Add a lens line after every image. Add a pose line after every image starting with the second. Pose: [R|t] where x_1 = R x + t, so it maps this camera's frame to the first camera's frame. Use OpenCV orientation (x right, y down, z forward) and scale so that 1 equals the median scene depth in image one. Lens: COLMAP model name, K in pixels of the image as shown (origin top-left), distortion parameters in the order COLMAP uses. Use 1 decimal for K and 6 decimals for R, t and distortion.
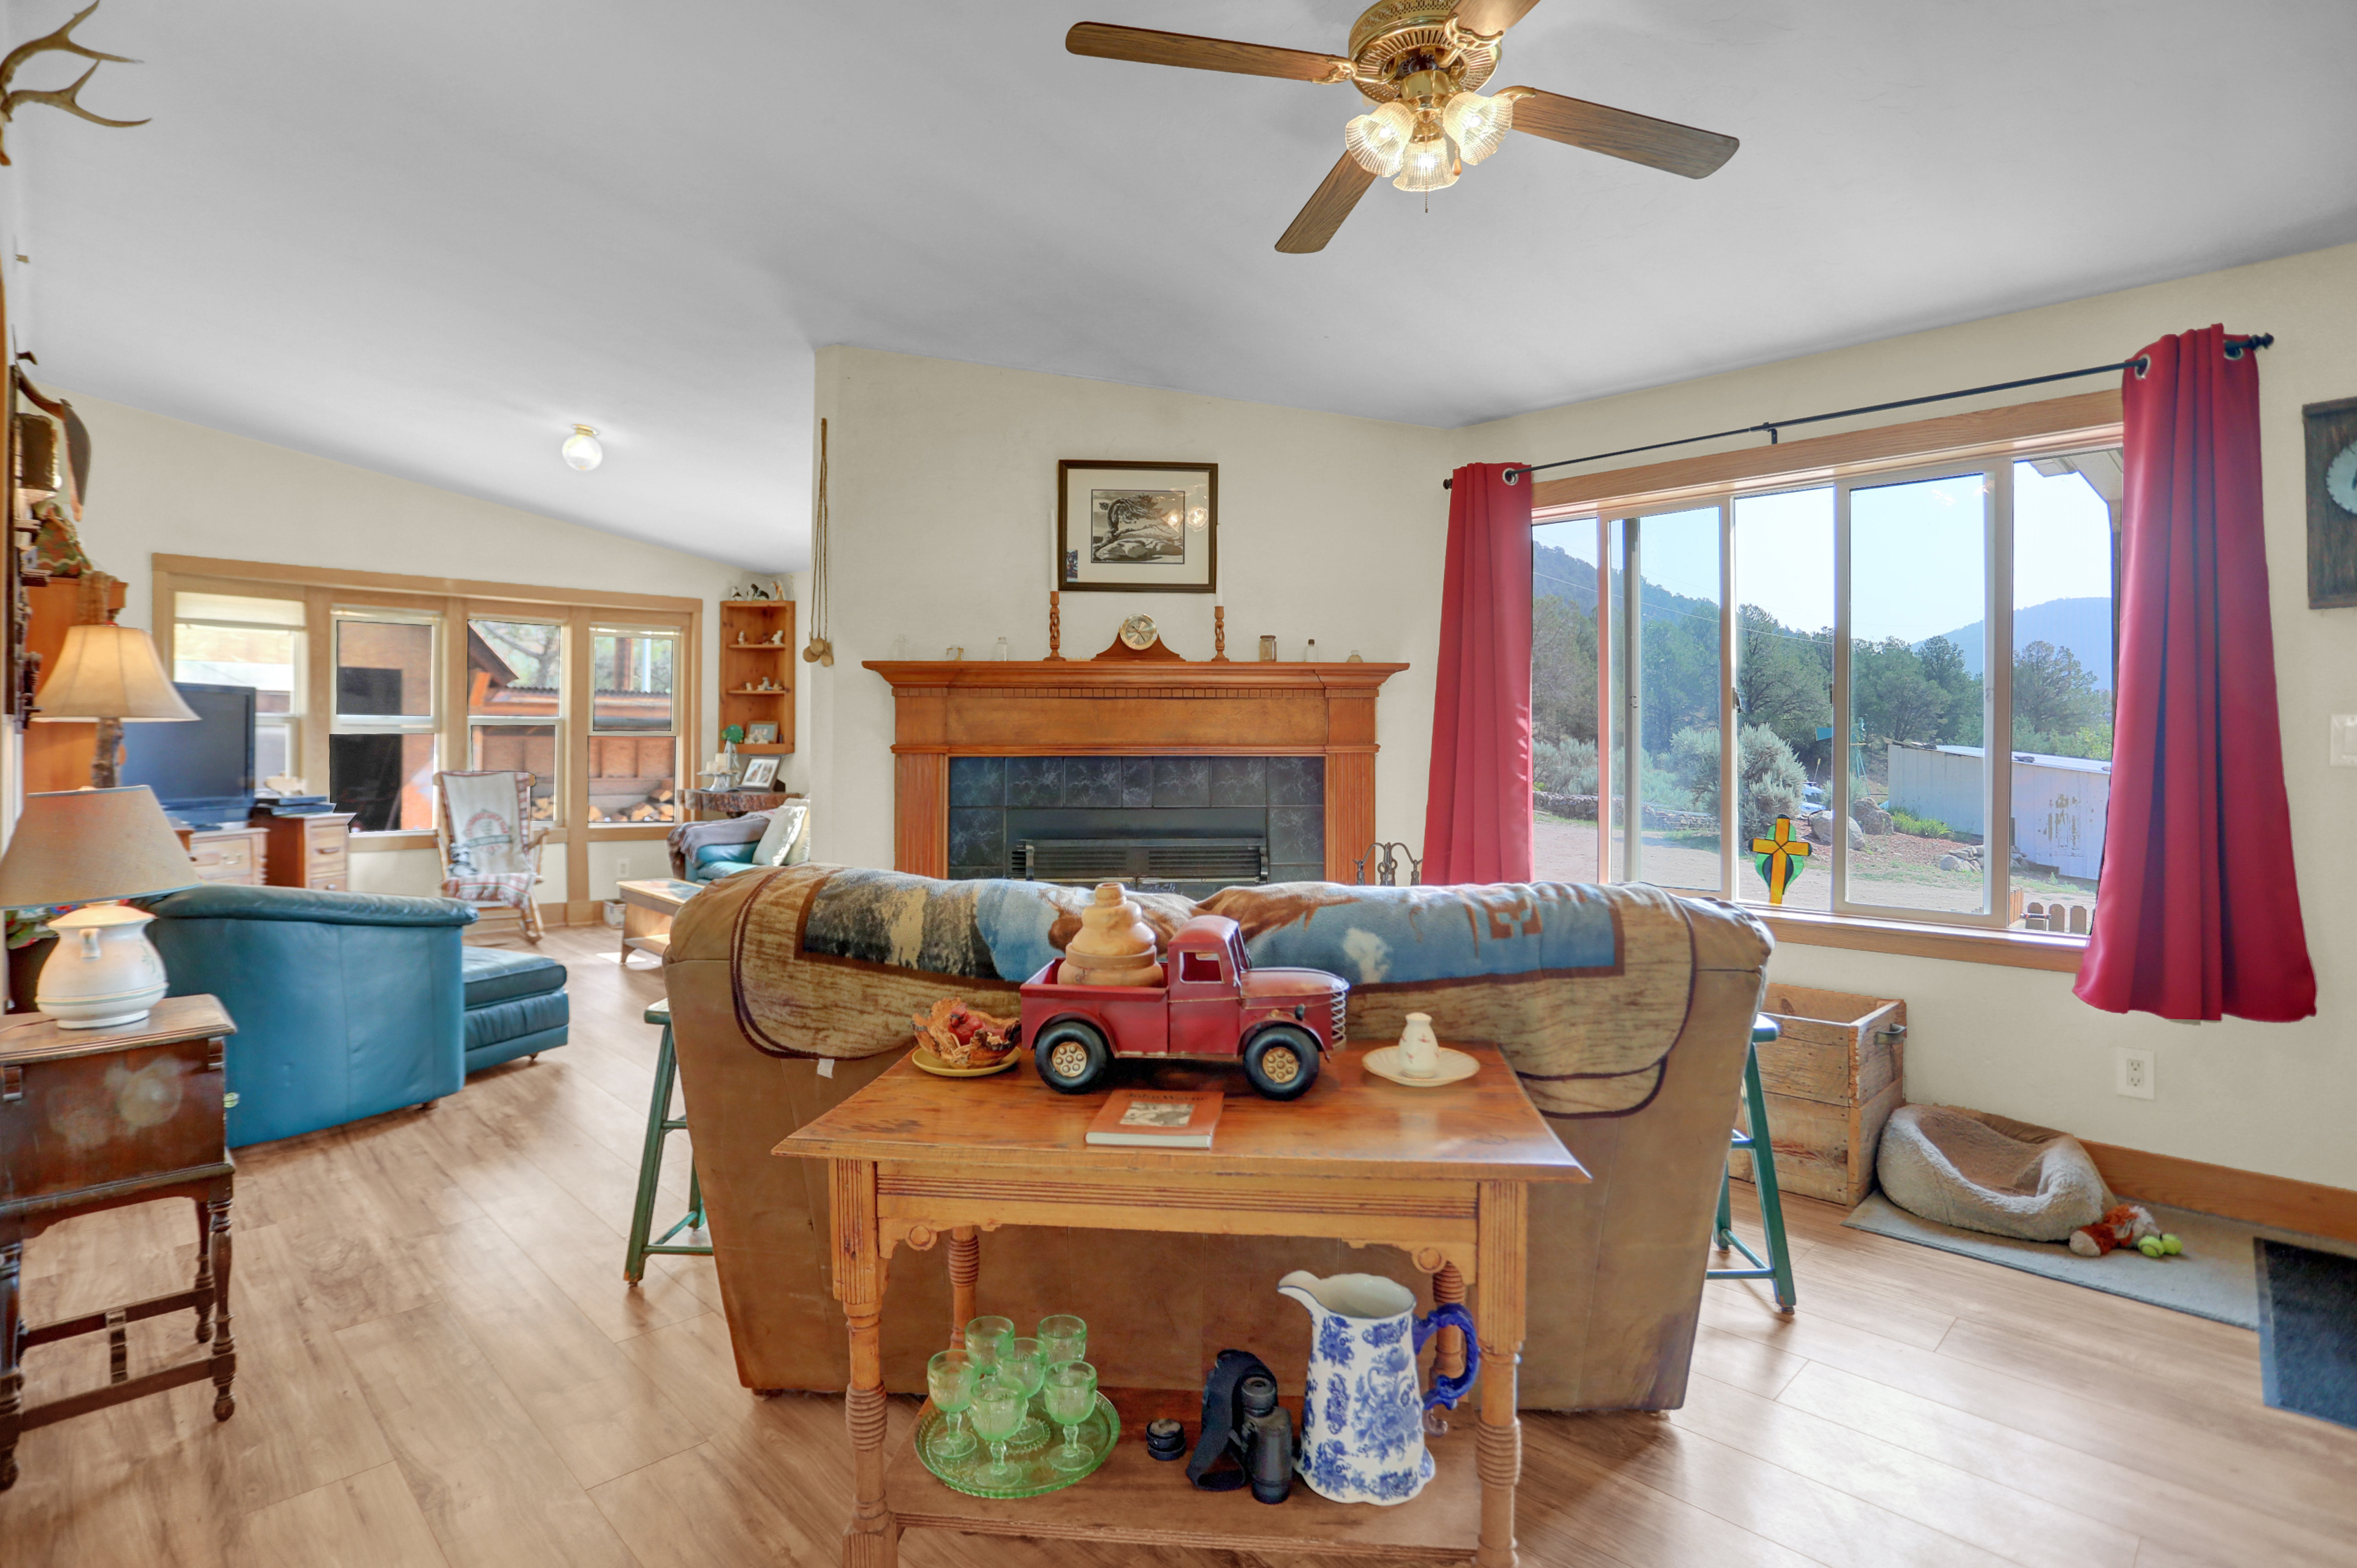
lens RADIAL K [[1155.1, 0, 1183.2], [0, 1155.1, 766.3], [0, 0, 1]] dist [-0.070496, 0.029432]
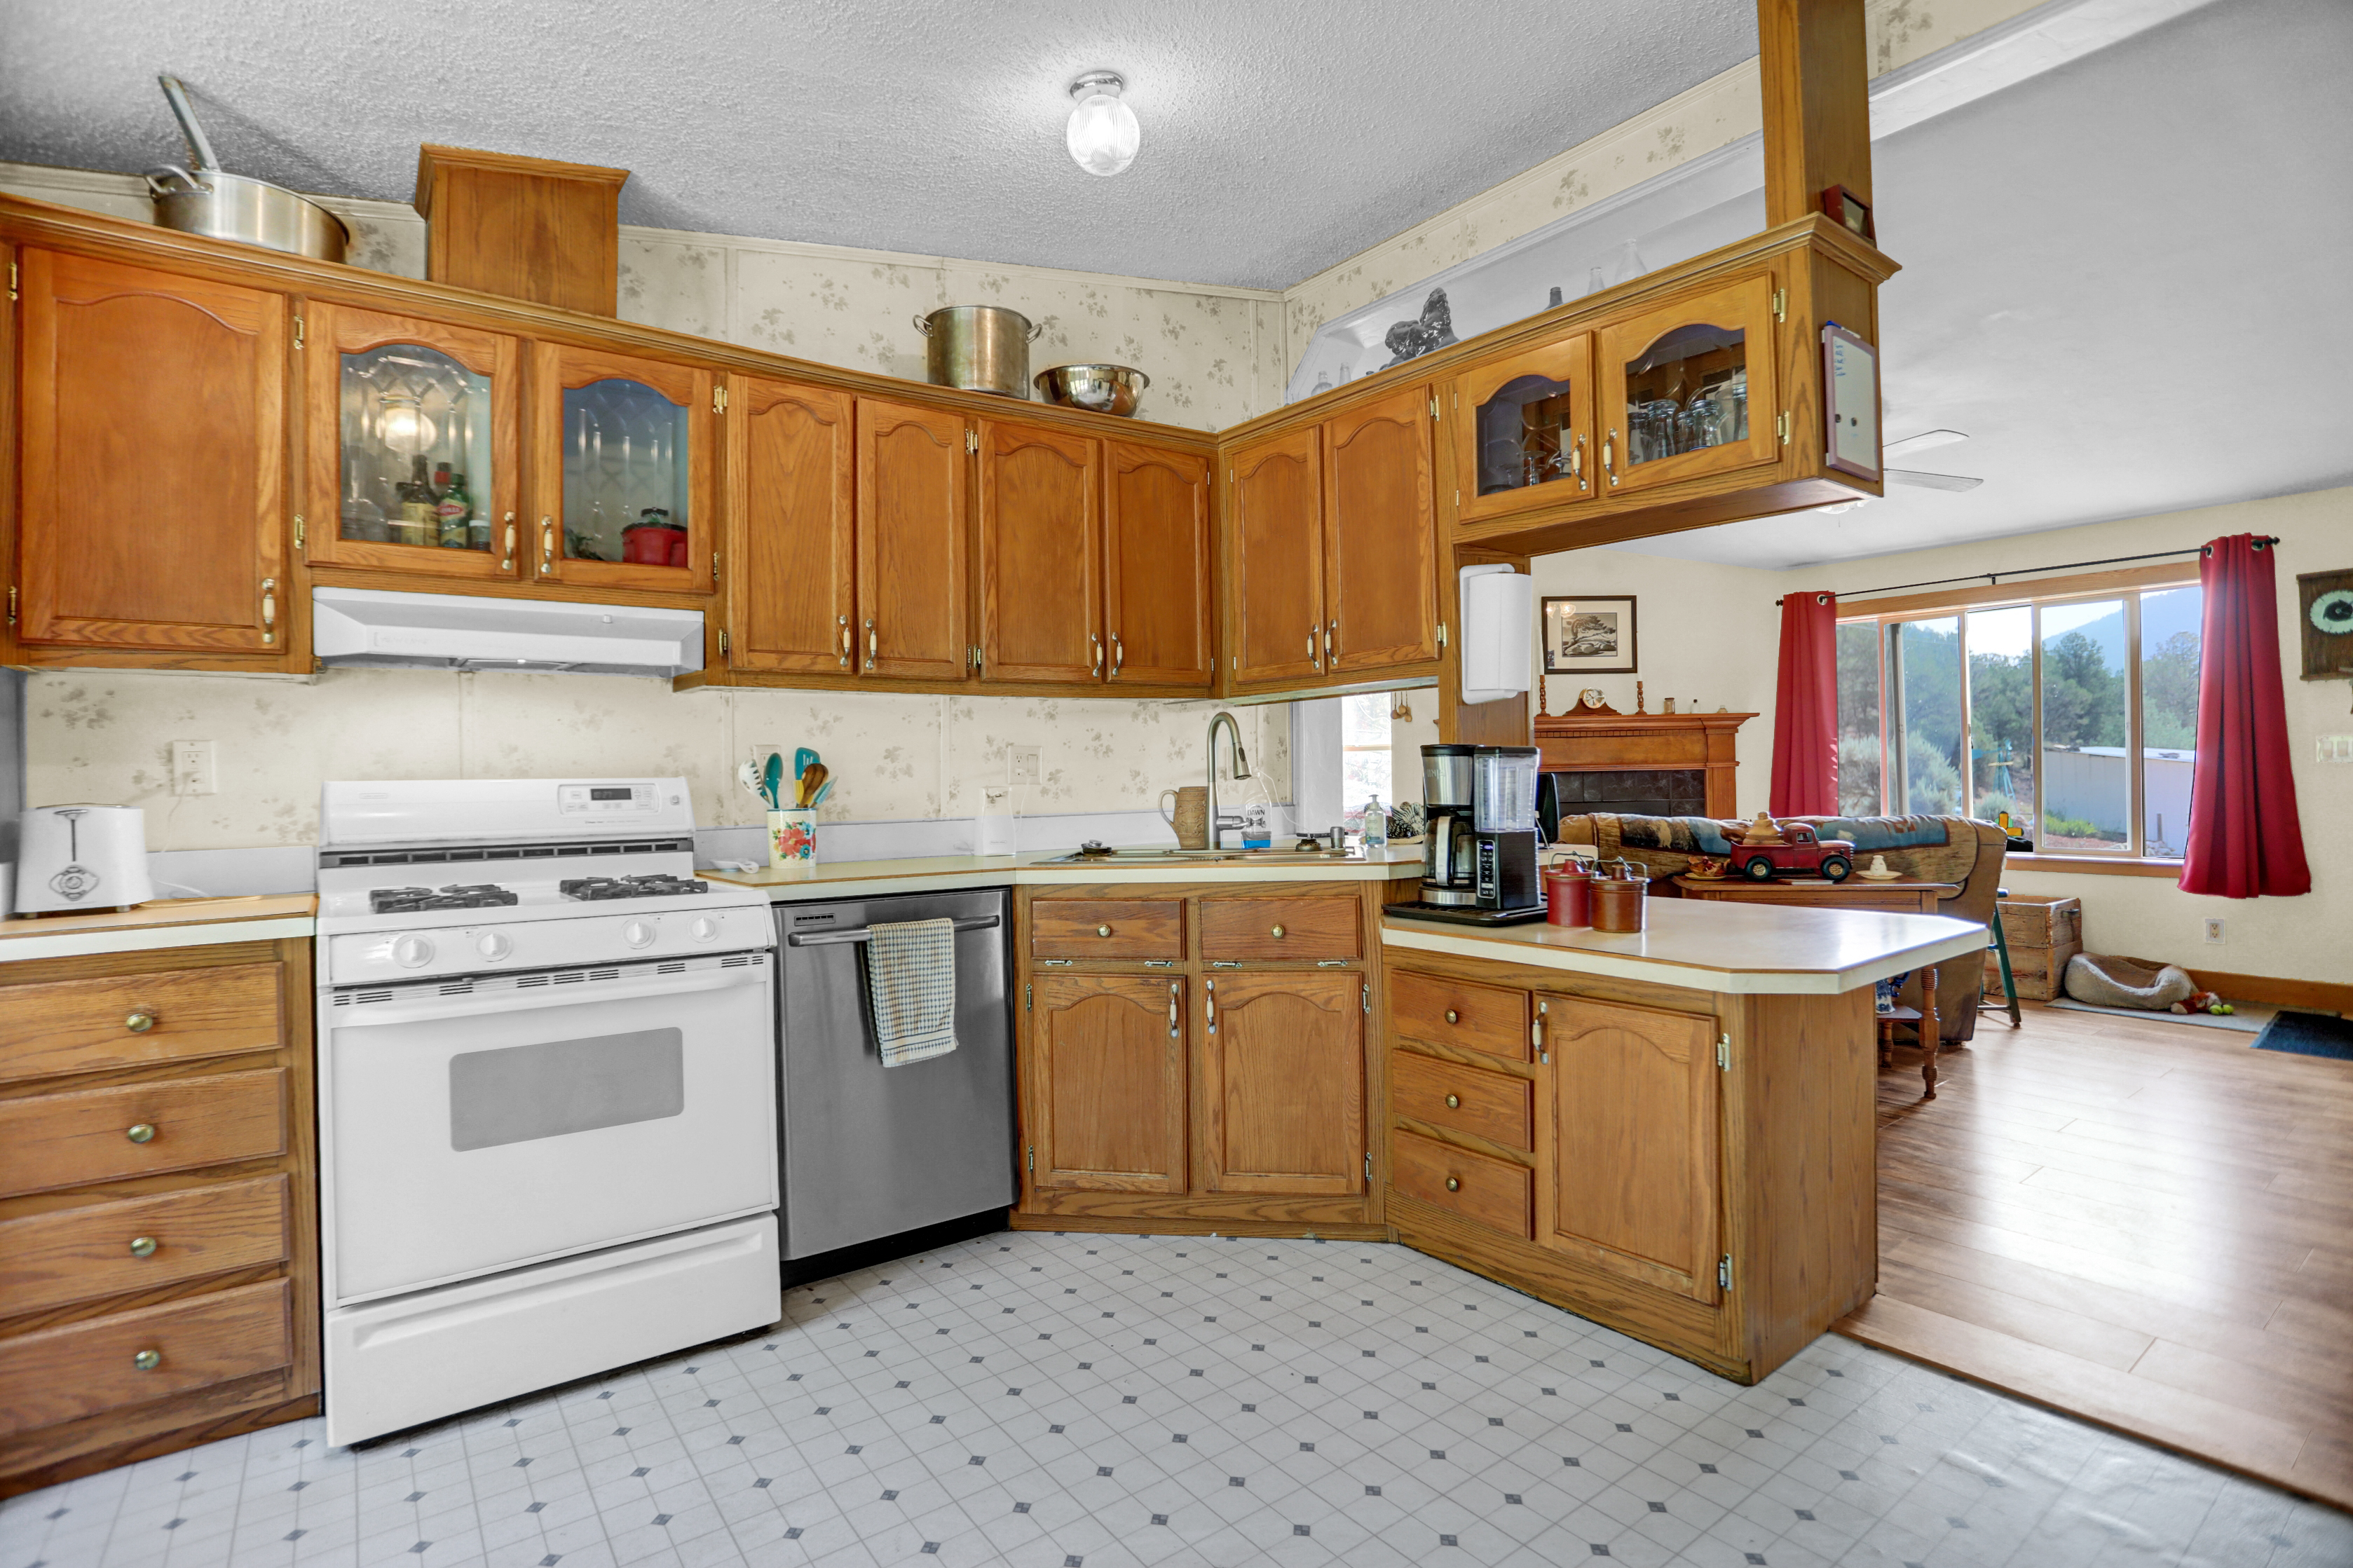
lens RADIAL K [[1140.9, 0, 1205.0], [0, 1140.9, 782.1], [0, 0, 1]] dist [-0.056747, 0.027020]
pose [[0.993085, -0.016305, -0.116257, -0.544969], [0.015513, 0.999850, -0.007713, 0.014817], [0.116366, 0.005856, 0.993189, -0.944067]]
